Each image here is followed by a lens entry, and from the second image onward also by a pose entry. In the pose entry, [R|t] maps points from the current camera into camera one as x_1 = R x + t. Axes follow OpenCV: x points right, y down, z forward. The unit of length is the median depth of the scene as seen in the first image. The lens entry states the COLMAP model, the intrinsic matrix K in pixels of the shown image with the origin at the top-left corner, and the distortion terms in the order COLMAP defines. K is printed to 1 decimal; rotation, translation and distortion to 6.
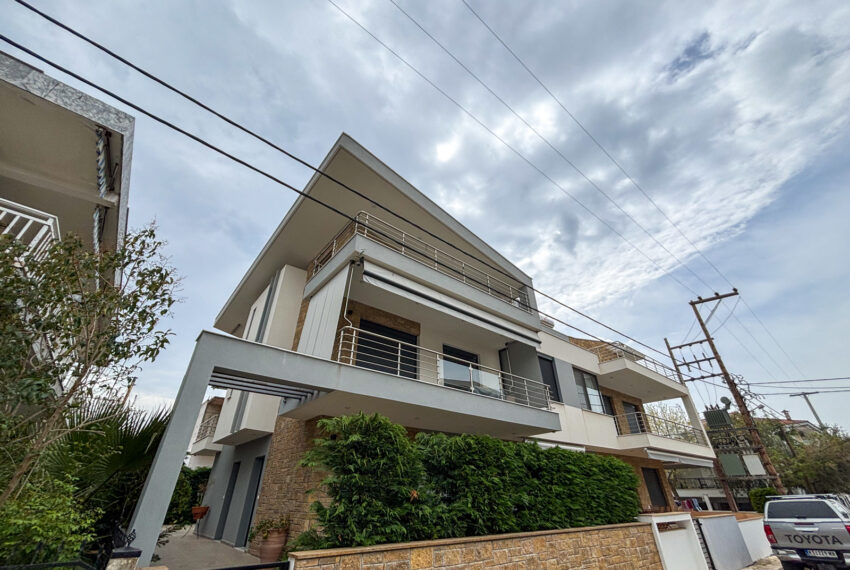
lens RADIAL K [[345.8, 0, 428.1], [0, 345.8, 285.1], [0, 0, 1]] dist [0.004966, -0.000236]
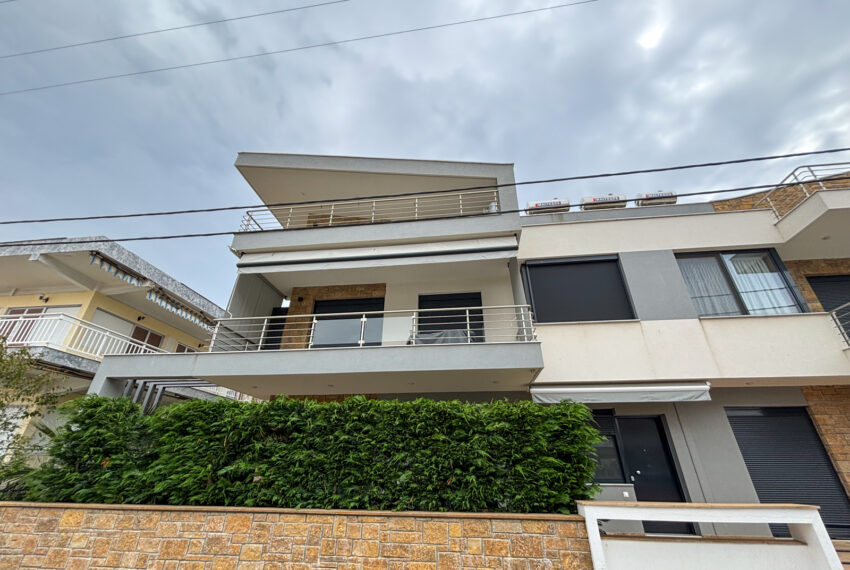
lens RADIAL K [[343.5, 0, 424.5], [0, 343.5, 285.1], [0, 0, 1]] dist [0.001345, -0.000387]
pose [[0.683437, -0.342105, -0.644886, 0.895040], [0.375310, 0.922366, -0.091559, 0.330755], [0.626144, -0.179458, 0.758774, 0.531074]]
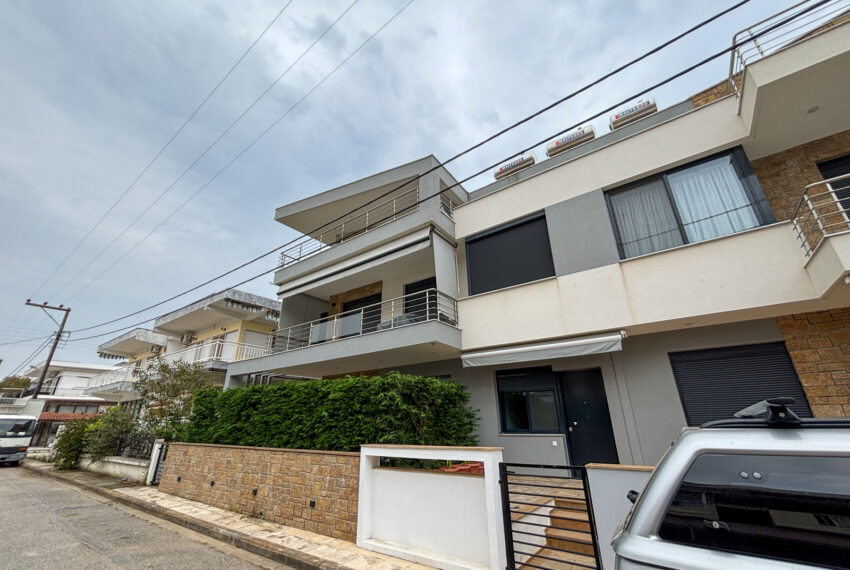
lens RADIAL K [[343.5, 0, 424.5], [0, 343.5, 285.1], [0, 0, 1]] dist [0.001345, -0.000387]
pose [[0.240811, -0.368469, -0.897909, 1.416709], [0.512677, 0.833828, -0.204678, 0.590660], [0.824120, -0.411048, 0.389700, 0.949765]]
